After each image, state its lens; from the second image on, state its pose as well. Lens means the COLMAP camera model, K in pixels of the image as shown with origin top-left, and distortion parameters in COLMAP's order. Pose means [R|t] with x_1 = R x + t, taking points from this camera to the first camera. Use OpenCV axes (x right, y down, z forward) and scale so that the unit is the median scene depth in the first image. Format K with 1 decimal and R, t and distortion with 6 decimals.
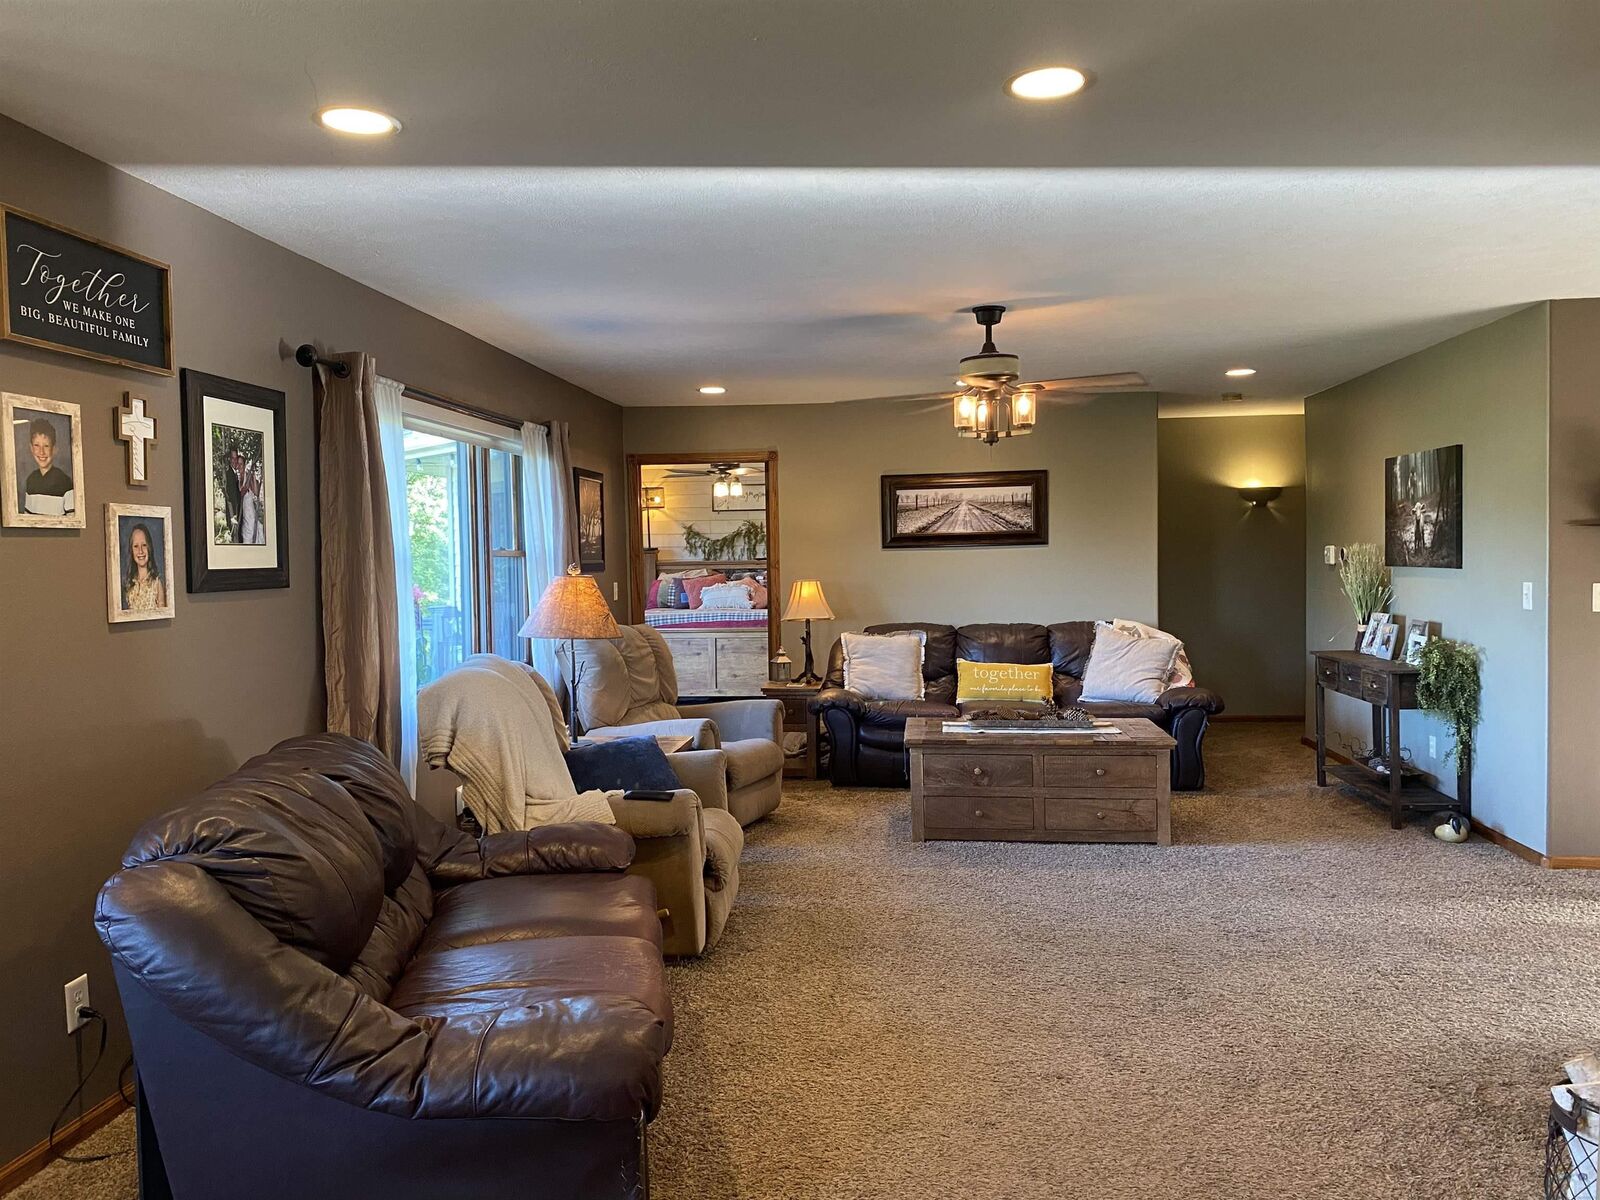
lens RADIAL K [[1208.7, 0, 793.1], [0, 1208.7, 597.6], [0, 0, 1]] dist [0.073957, -0.074278]
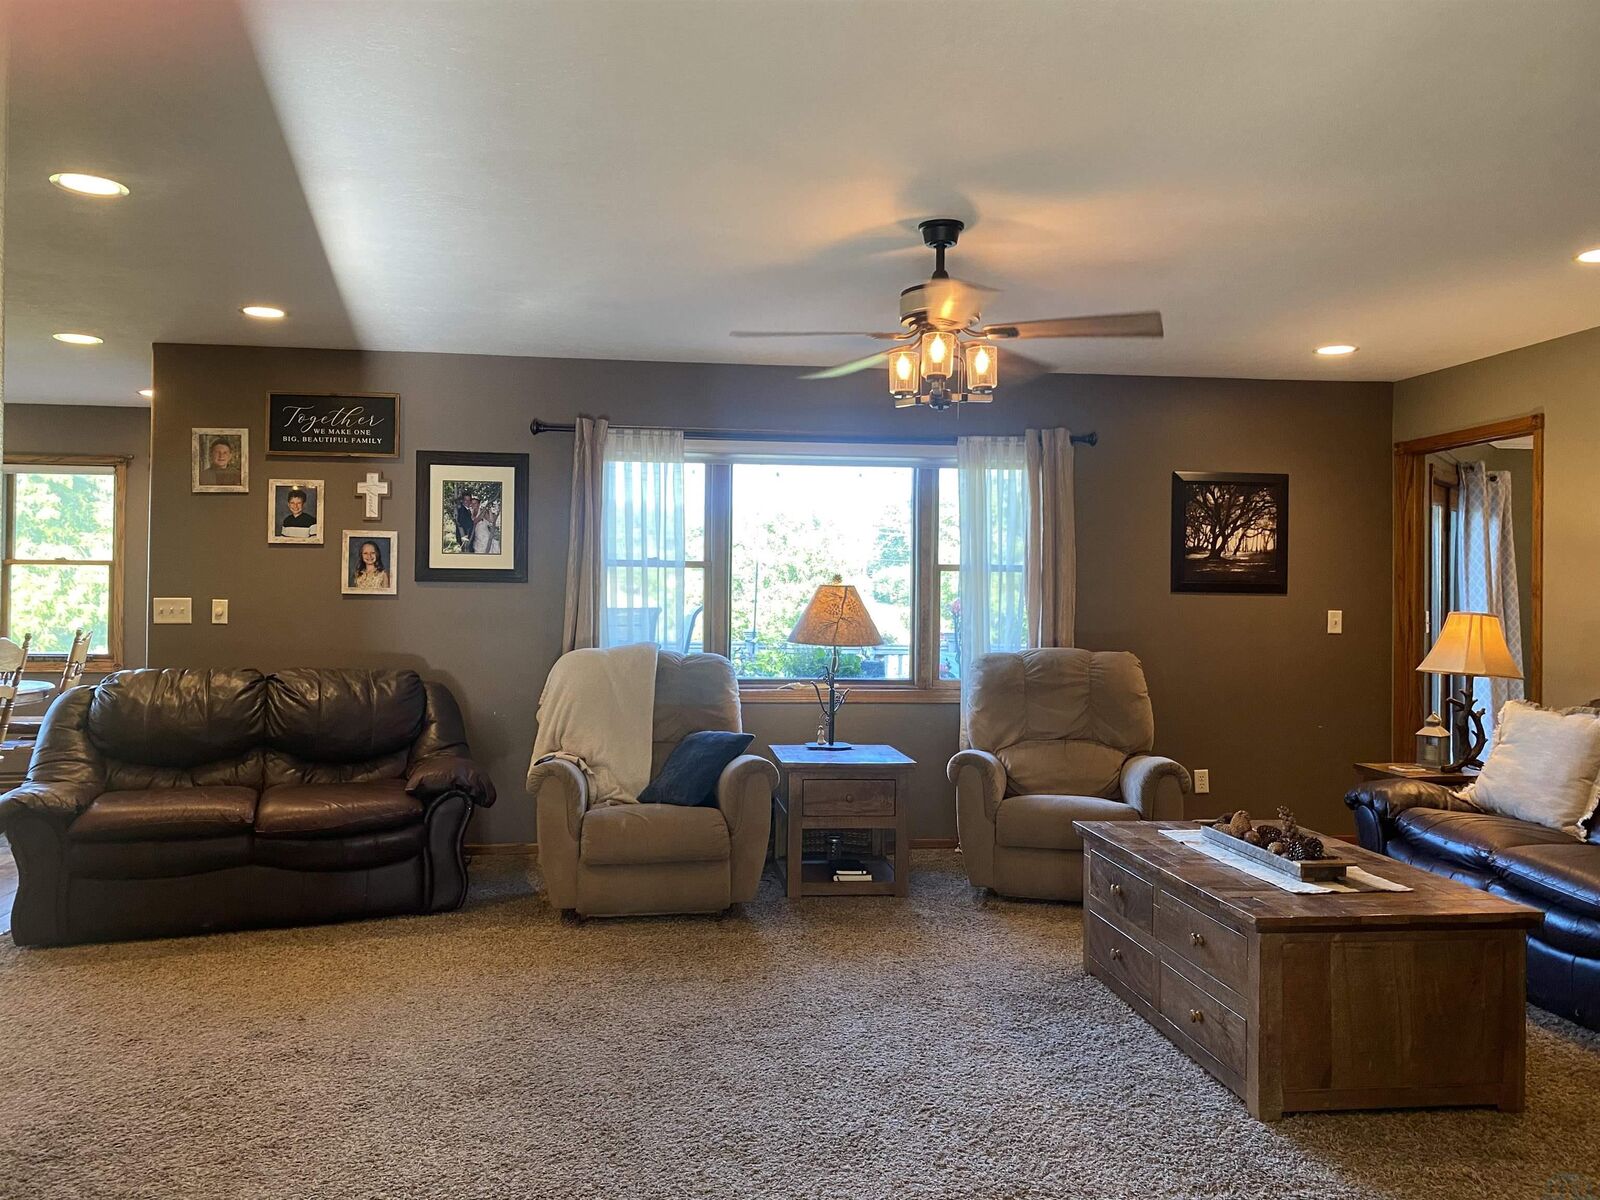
lens RADIAL K [[1208.7, 0, 795.2], [0, 1208.7, 594.5], [0, 0, 1]] dist [0.073957, -0.074278]
pose [[0.230638, 0.033938, -0.972447, 1.350491], [-0.052160, 0.998386, 0.022473, -0.053108], [0.971641, 0.045540, 0.232036, 1.169938]]
